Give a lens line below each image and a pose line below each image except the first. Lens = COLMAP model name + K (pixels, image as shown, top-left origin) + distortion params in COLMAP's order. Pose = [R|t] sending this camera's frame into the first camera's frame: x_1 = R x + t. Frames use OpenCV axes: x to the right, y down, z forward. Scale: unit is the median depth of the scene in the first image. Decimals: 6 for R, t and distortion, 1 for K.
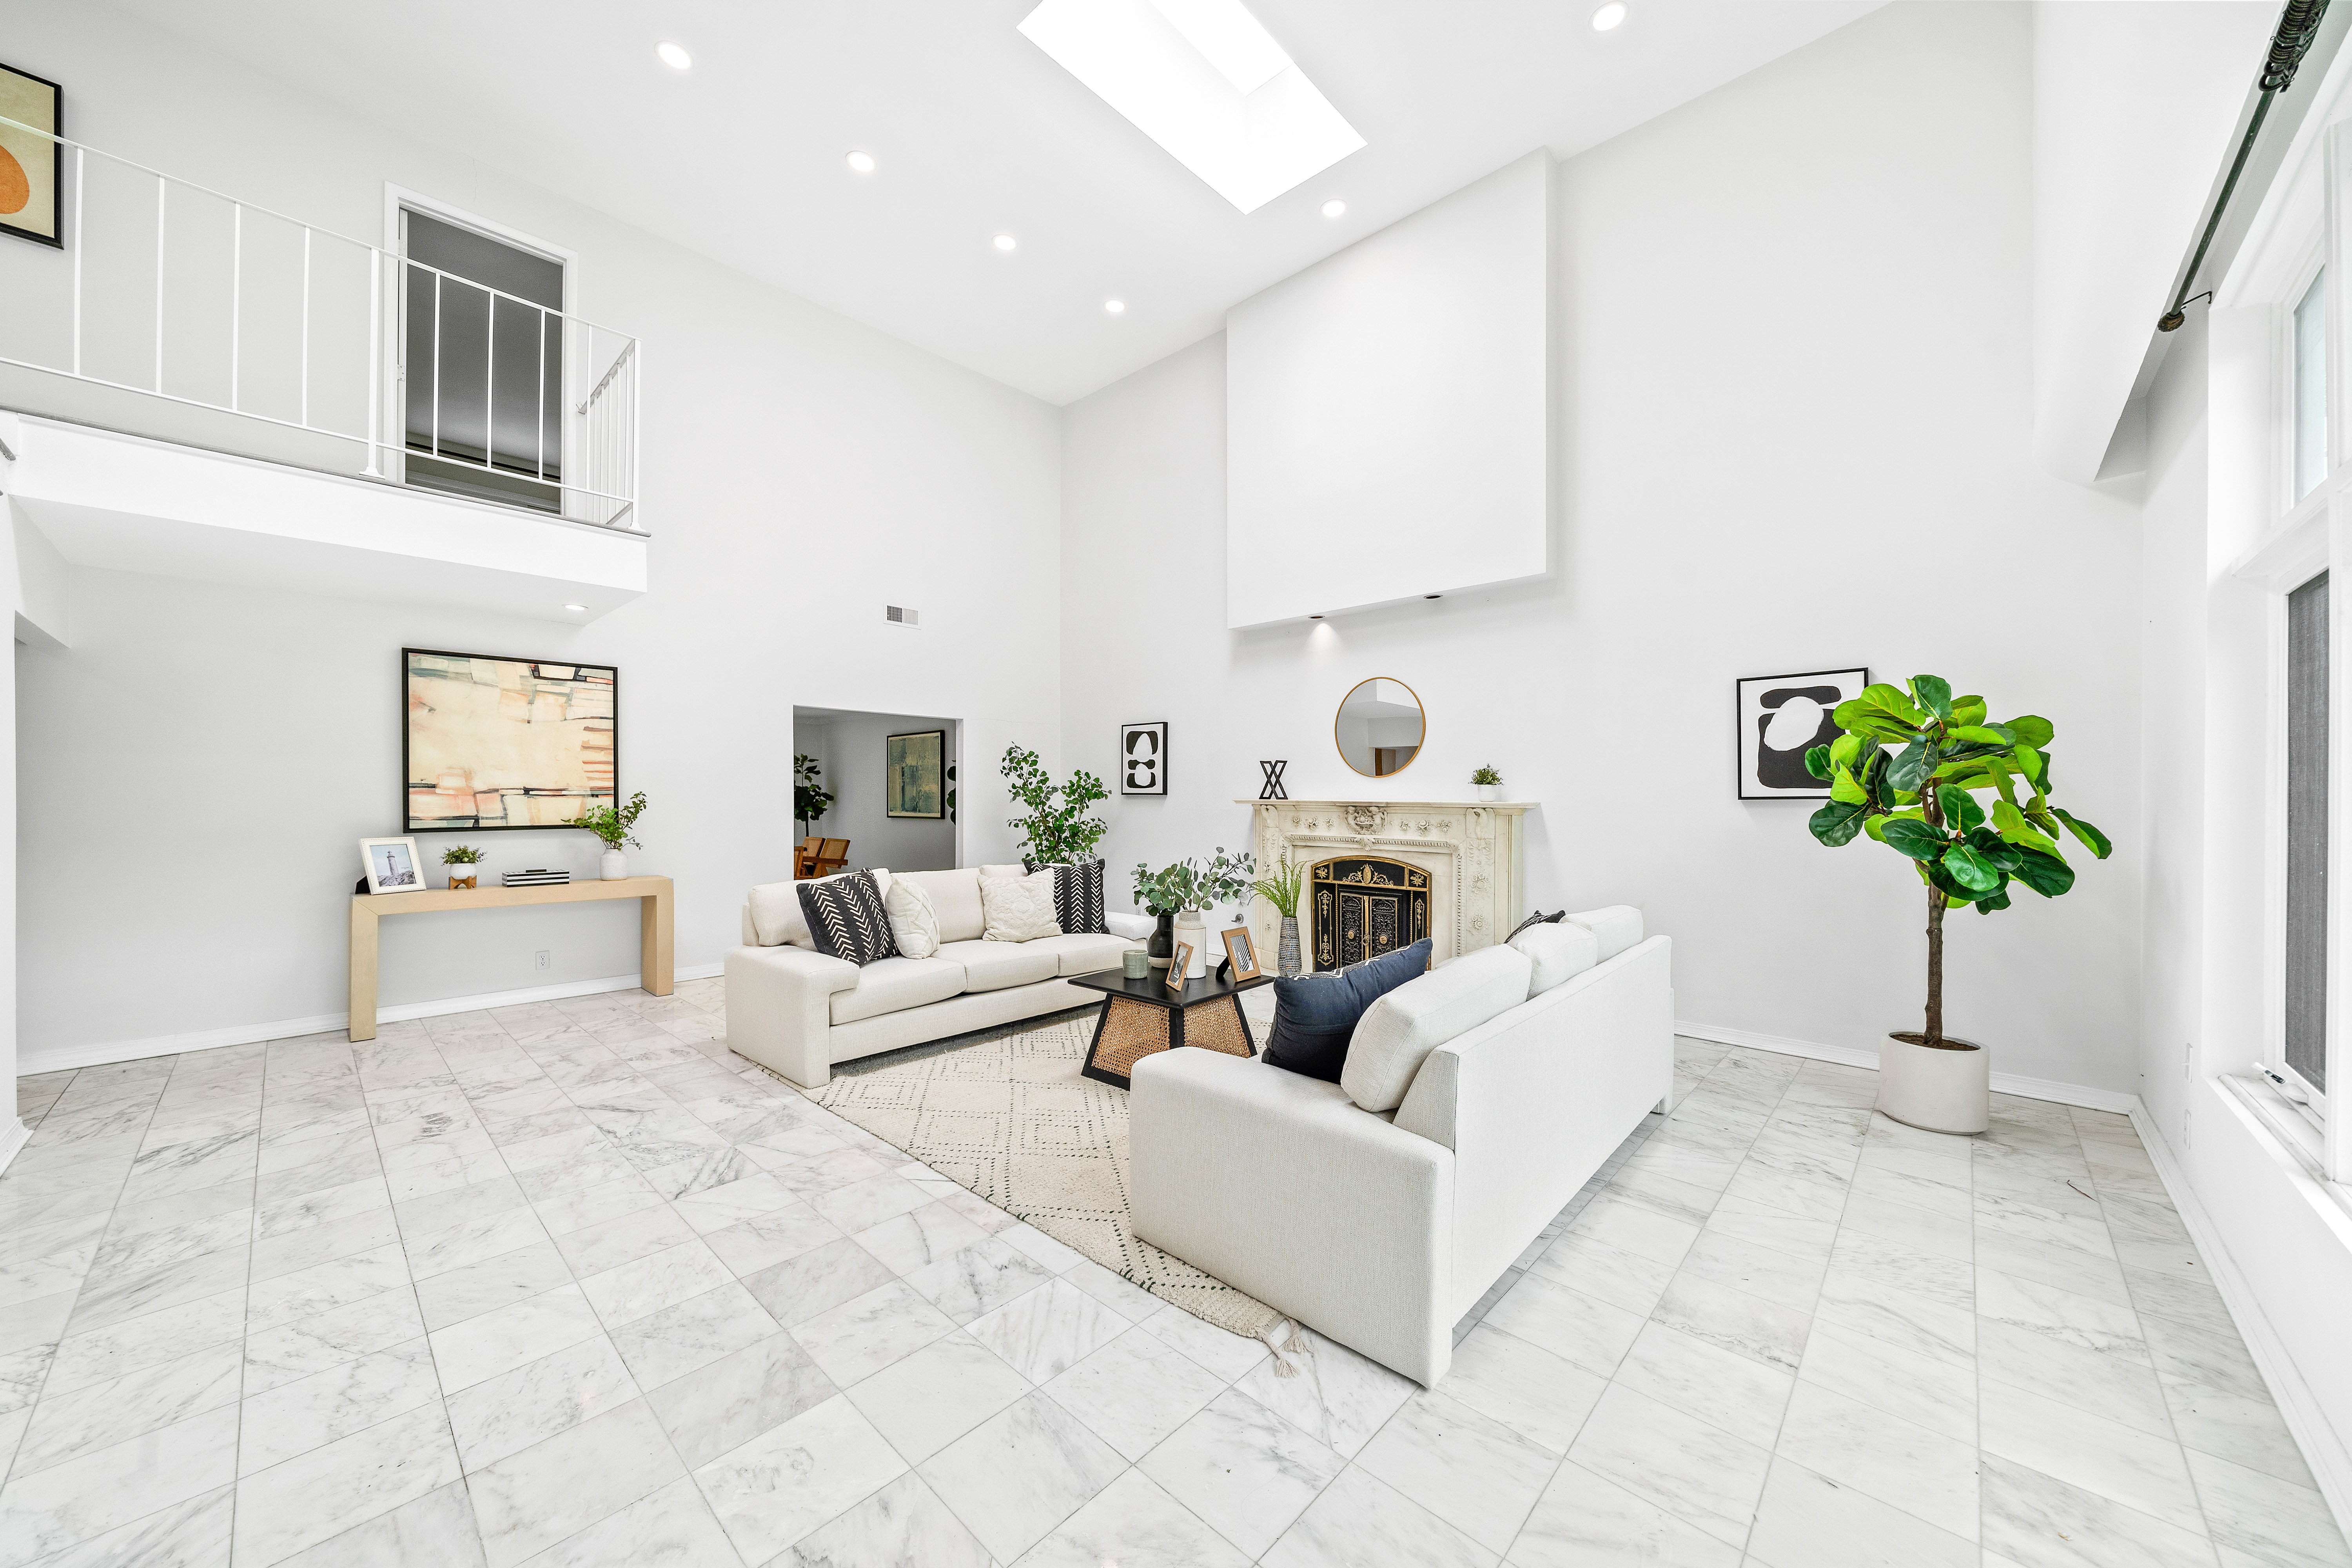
lens RADIAL K [[841.0, 0, 1178.0], [0, 841.0, 800.9], [0, 0, 1]] dist [-0.002071, -0.000468]
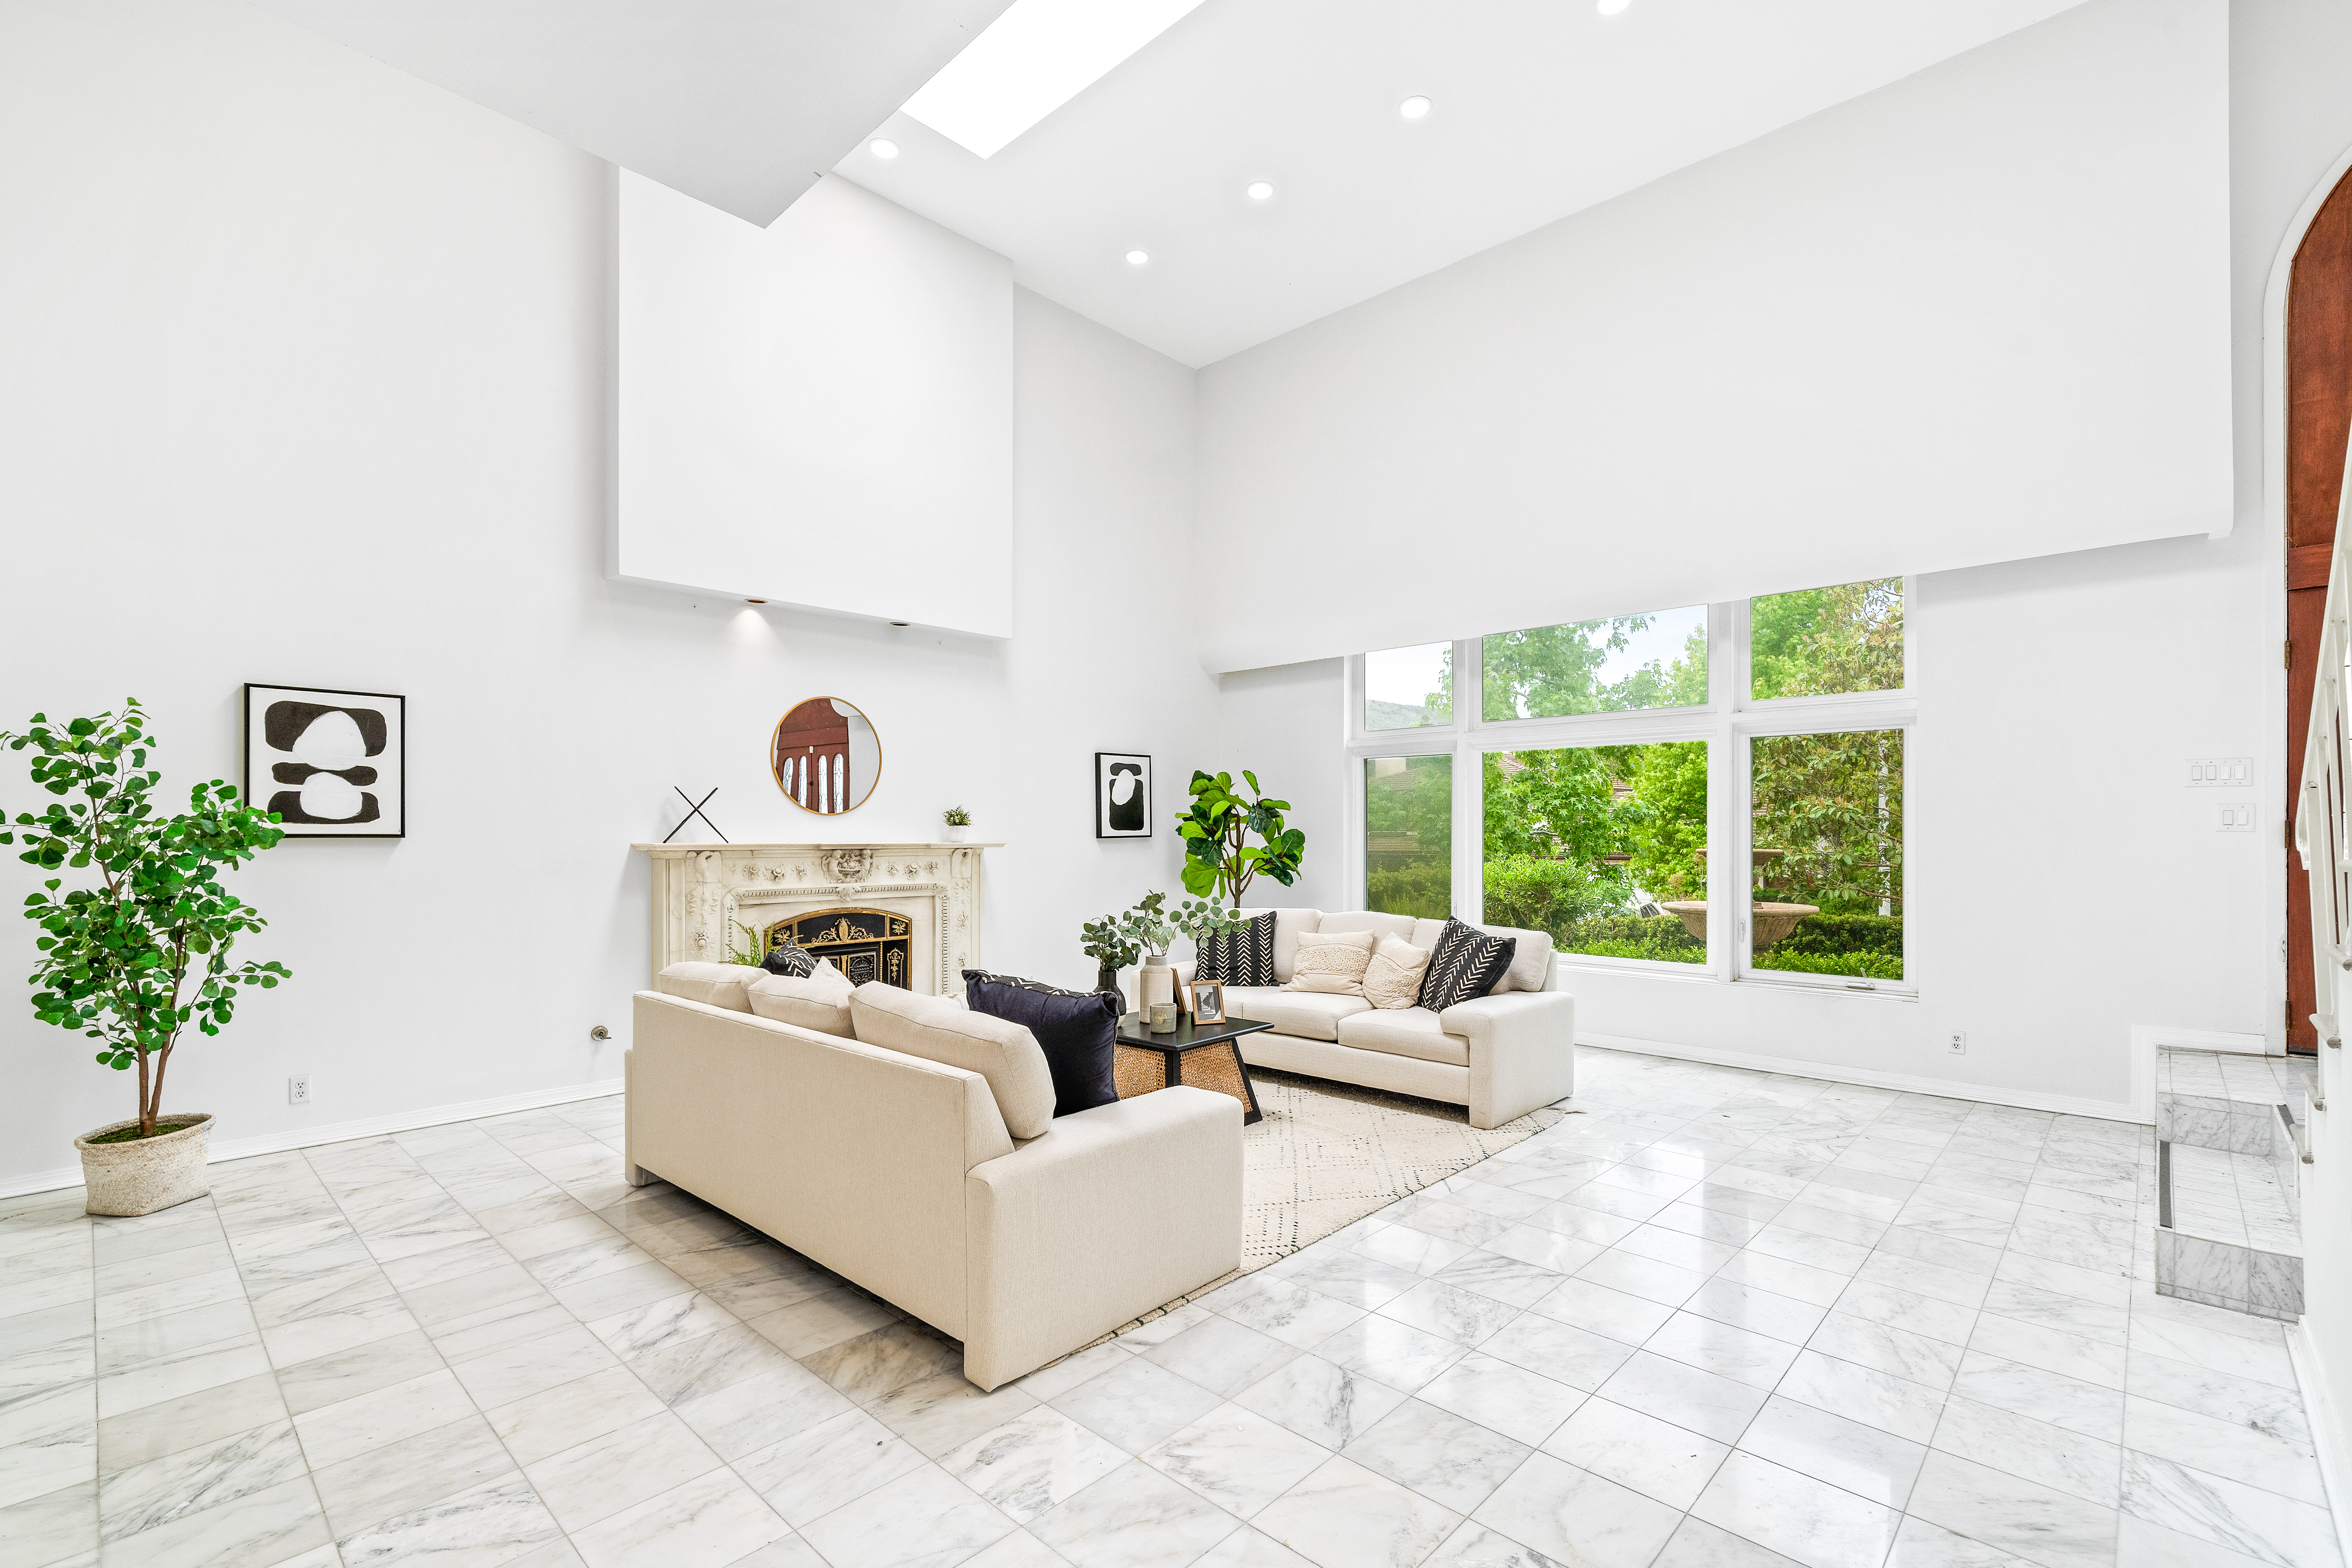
lens RADIAL K [[1040.4, 0, 1168.2], [0, 1040.4, 834.9], [0, 0, 1]] dist [0.001212, 0.000554]
pose [[0.008305, -0.003313, 0.999960, -0.985415], [0.007847, 0.999964, 0.003248, -0.010936], [-0.999935, 0.007820, 0.008331, 0.799828]]
